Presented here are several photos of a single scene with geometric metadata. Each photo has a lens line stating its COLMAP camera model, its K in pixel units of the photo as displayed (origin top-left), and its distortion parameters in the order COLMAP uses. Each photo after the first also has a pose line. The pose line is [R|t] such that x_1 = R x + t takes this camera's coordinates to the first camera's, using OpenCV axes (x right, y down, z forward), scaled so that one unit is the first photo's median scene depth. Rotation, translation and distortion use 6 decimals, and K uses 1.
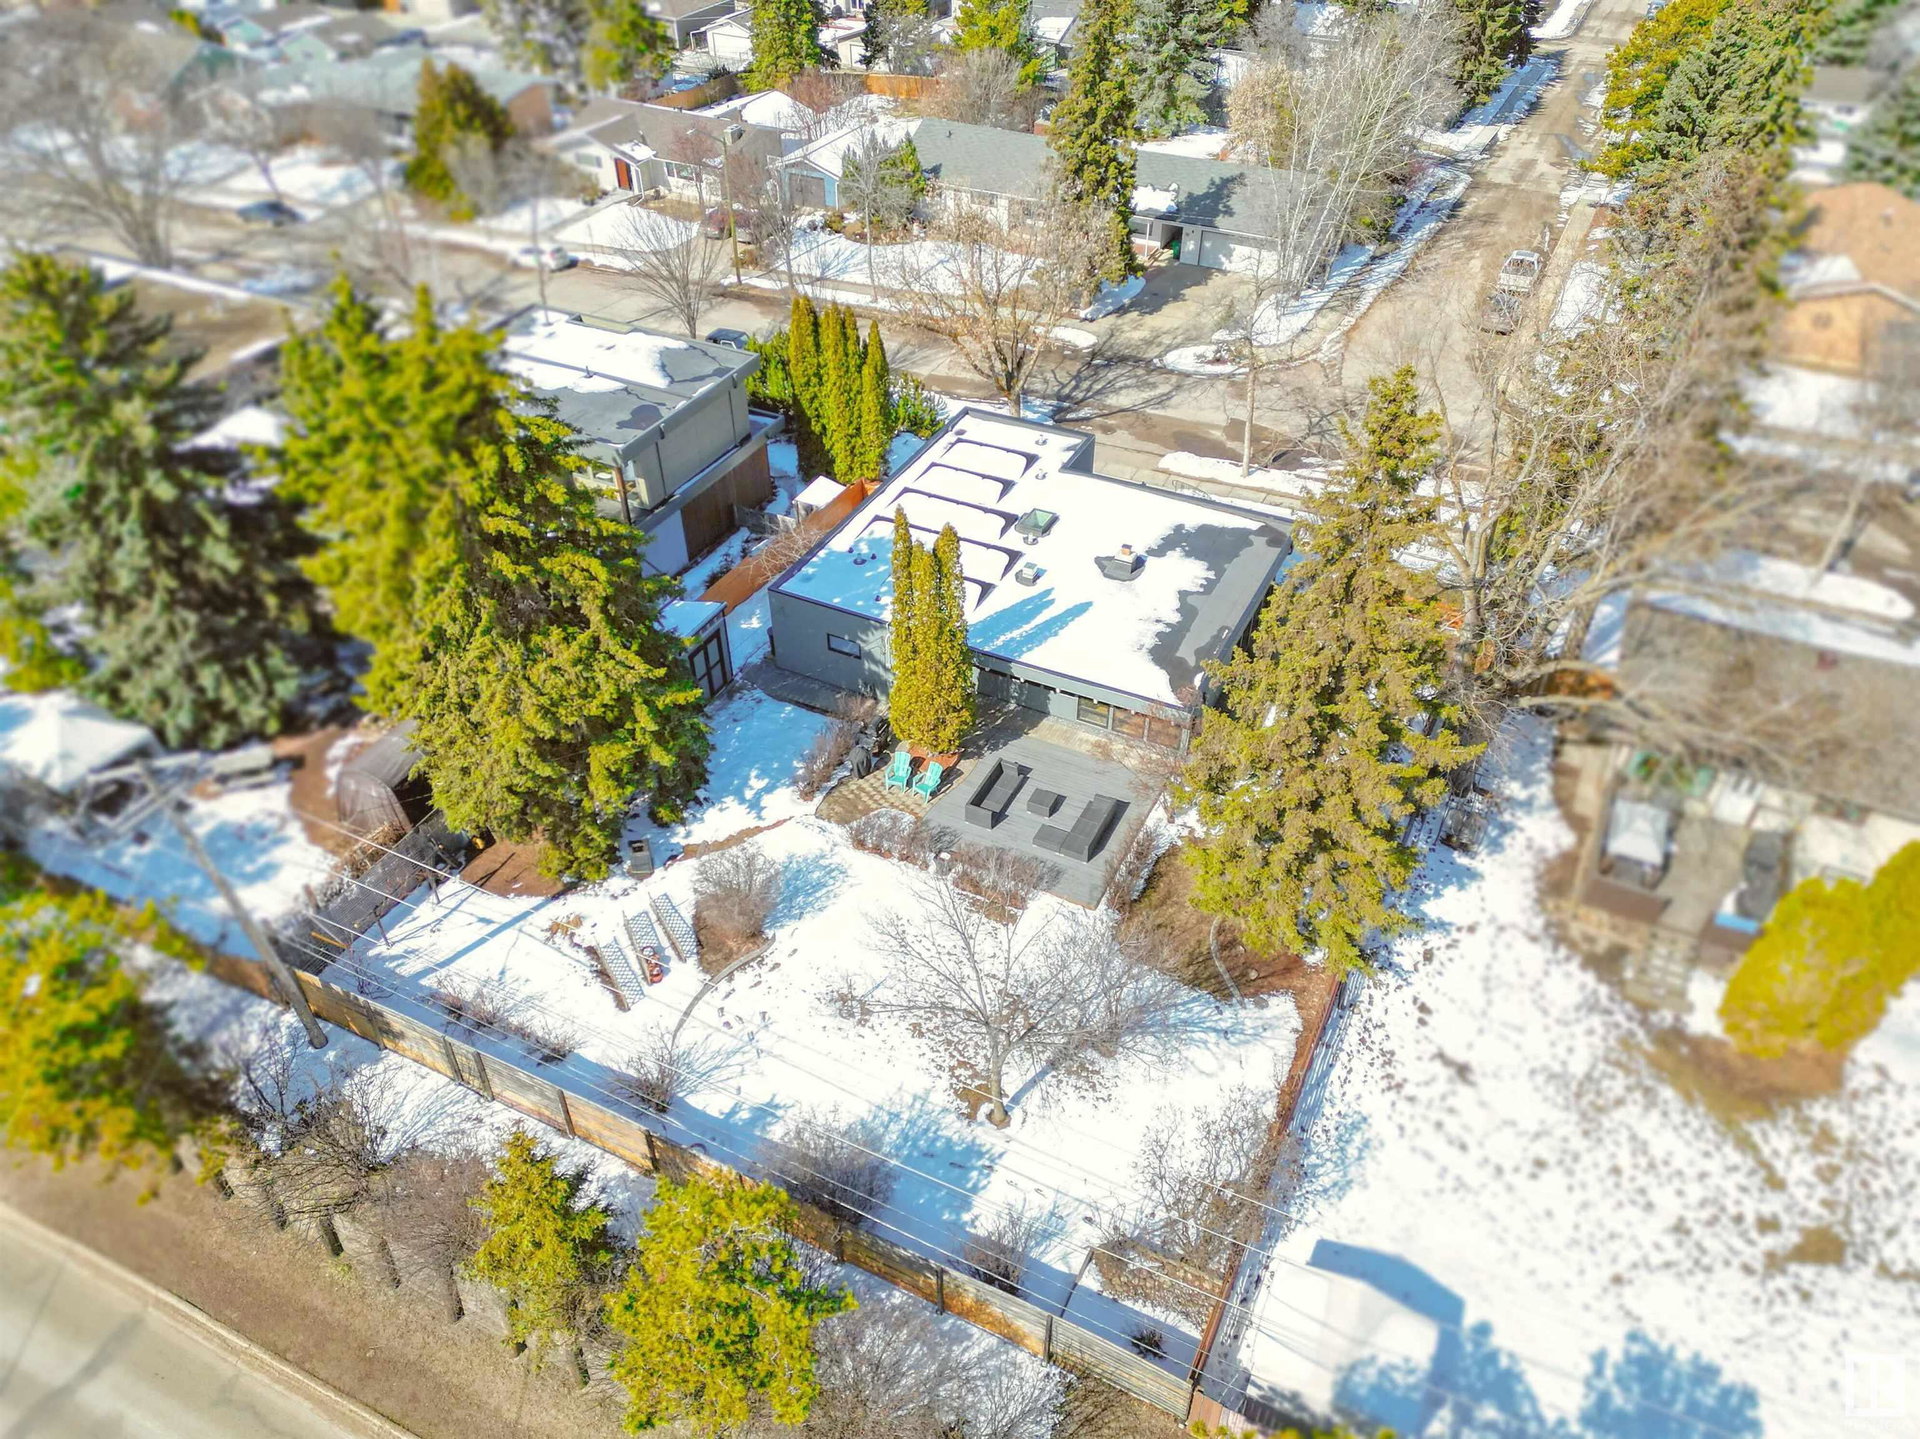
lens RADIAL K [[1396.0, 0, 960.0], [0, 1396.0, 719.5], [0, 0, 1]] dist [0.088245, -0.000880]
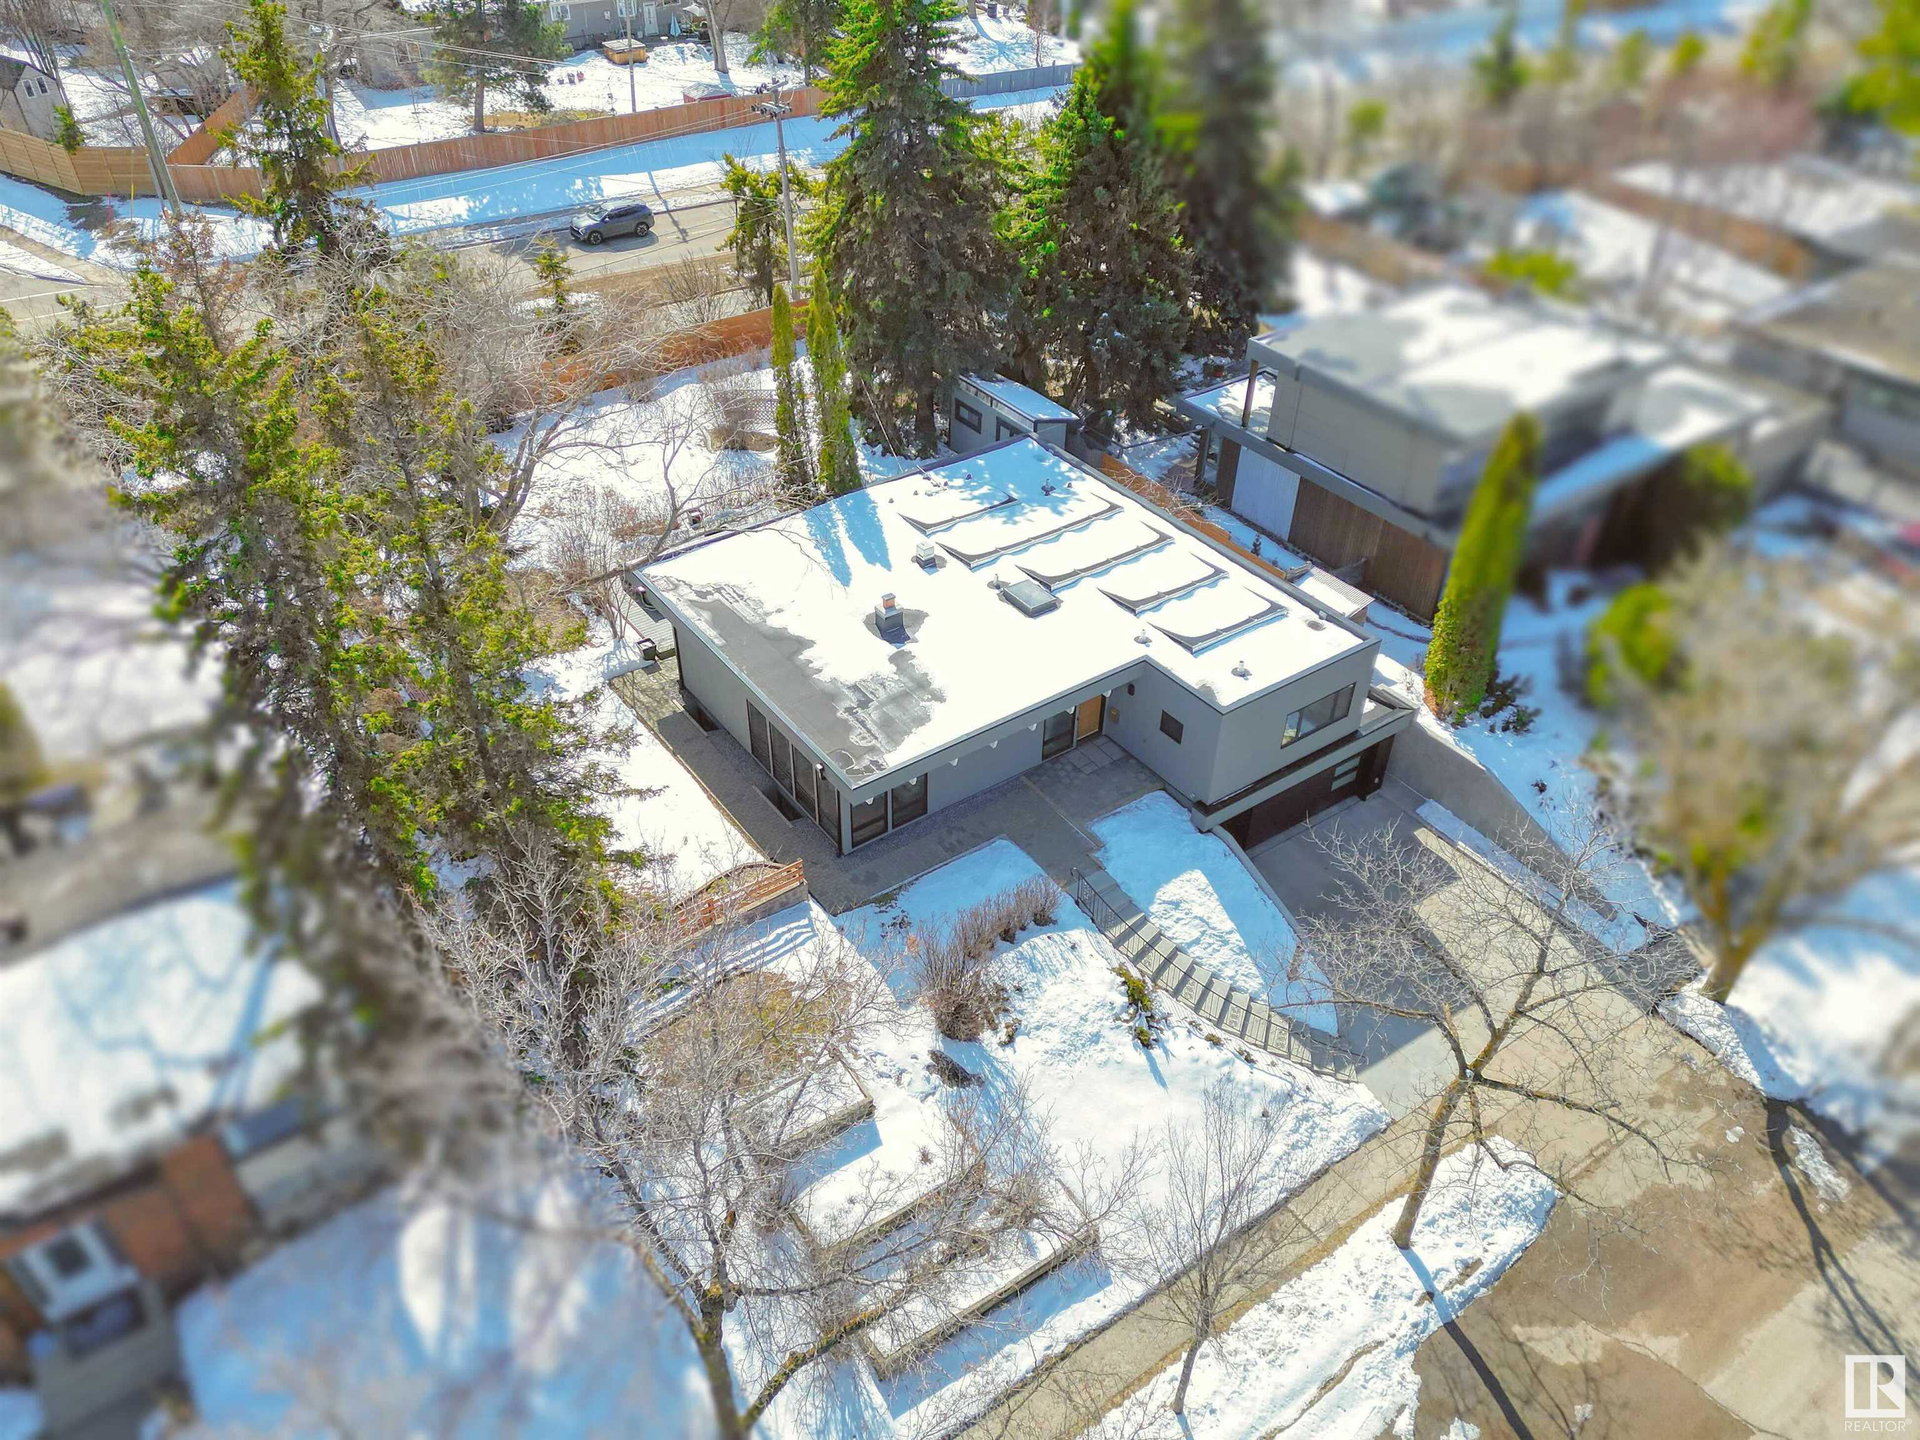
lens RADIAL K [[1396.0, 0, 960.0], [0, 1396.0, 720.0], [0, 0, 1]] dist [0.088245, -0.000880]
pose [[-0.472327, 0.531443, -0.703189, 0.674199], [-0.564084, 0.430768, 0.704449, -0.655660], [0.677286, 0.729388, 0.096315, 0.982140]]
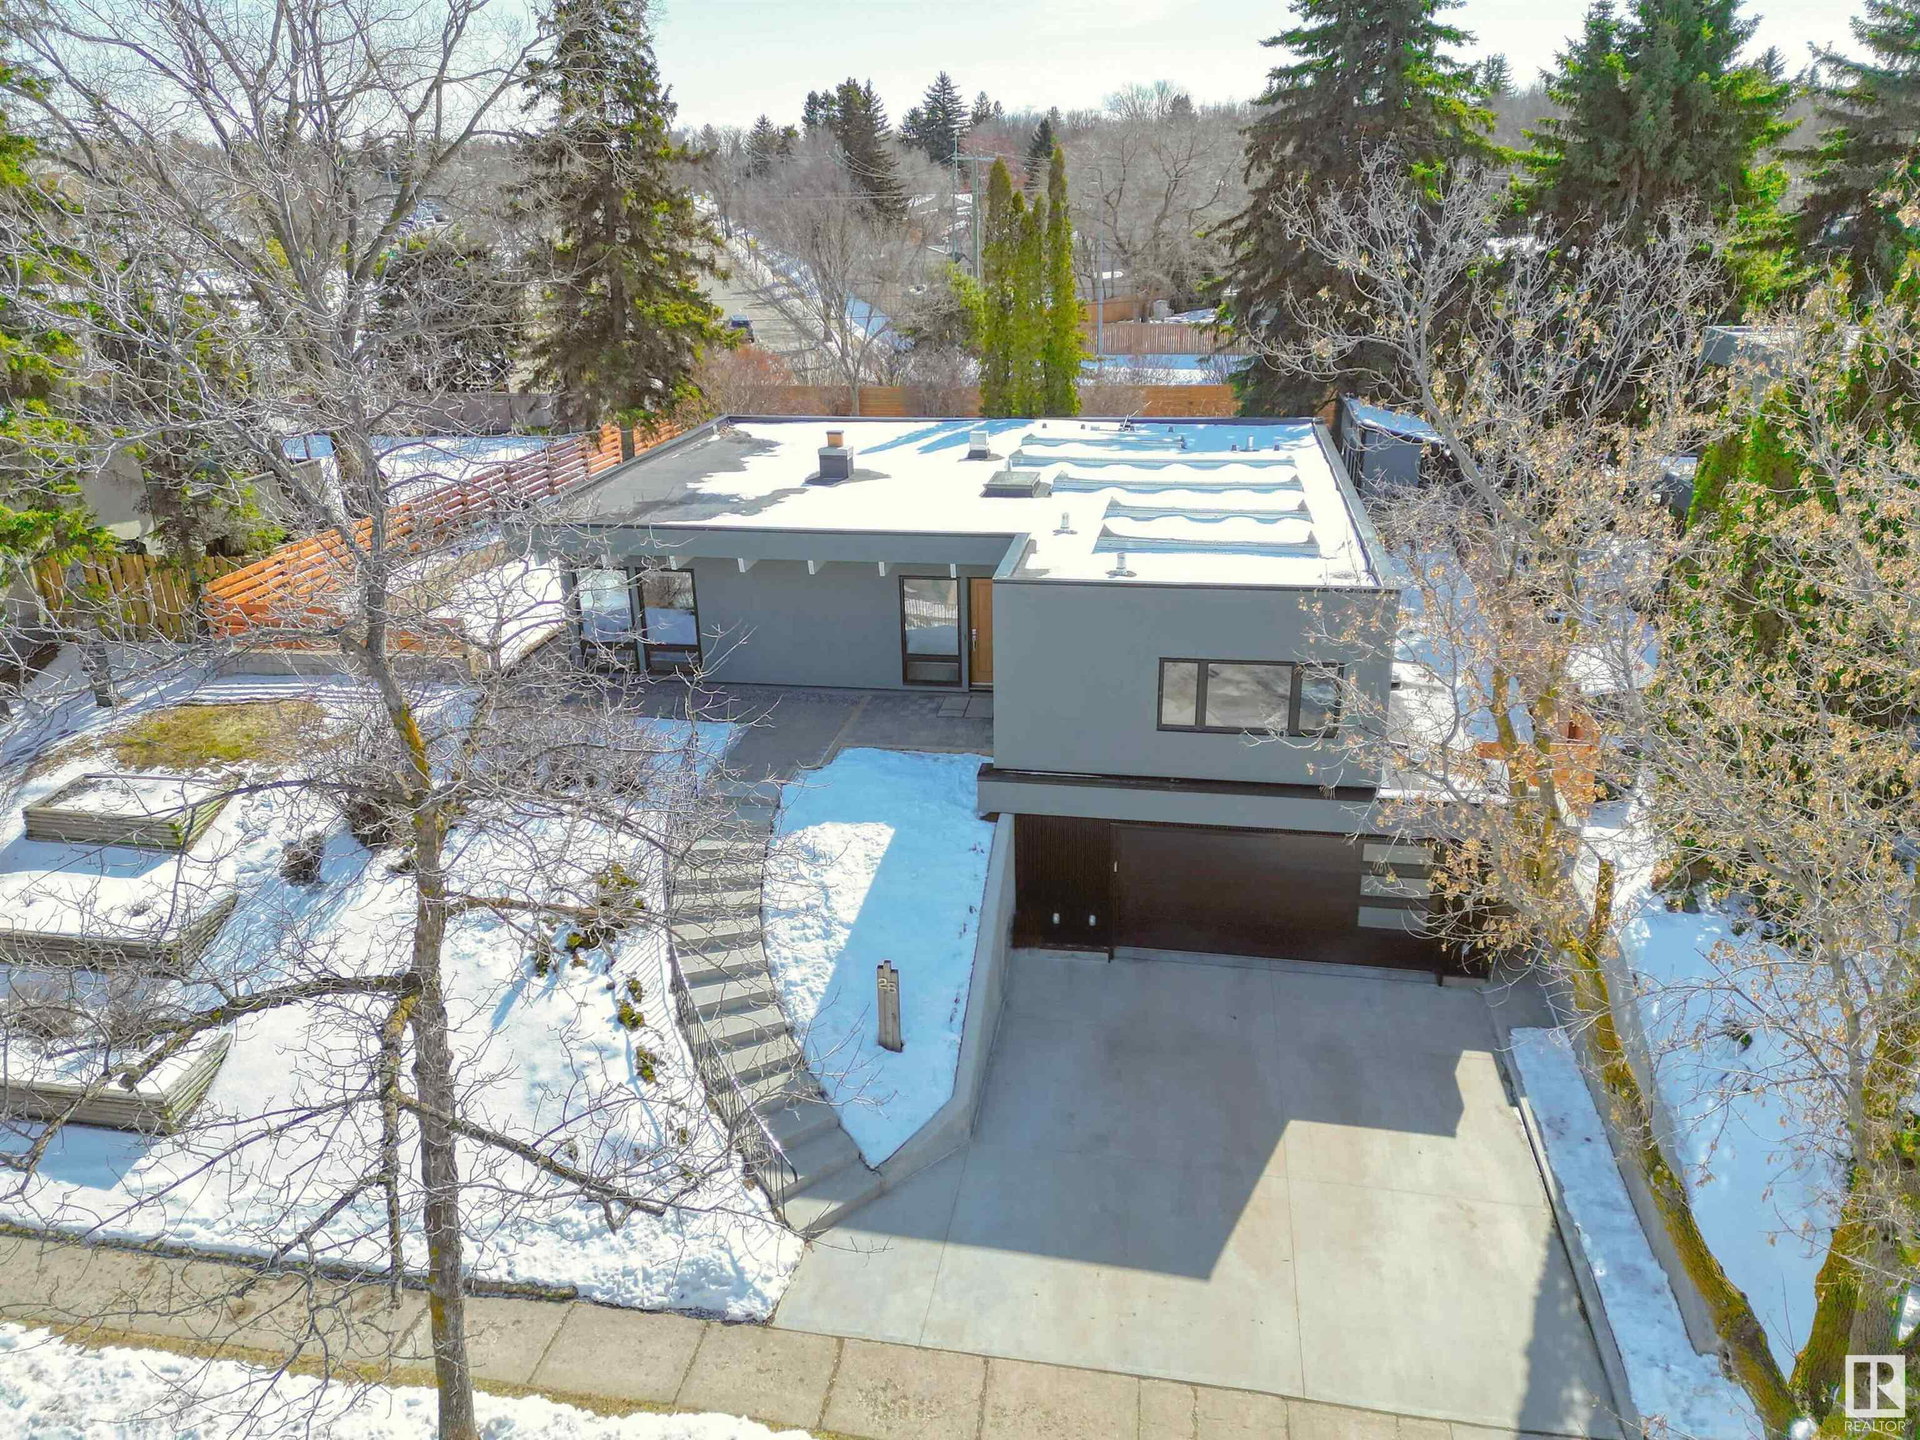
lens RADIAL K [[1396.0, 0, 960.0], [0, 1396.0, 720.0], [0, 0, 1]] dist [0.088245, -0.000880]
pose [[-0.957265, 0.114581, -0.265548, 0.234808], [-0.174830, 0.502164, 0.846915, -0.562197], [0.230389, 0.857148, -0.460672, 1.364785]]
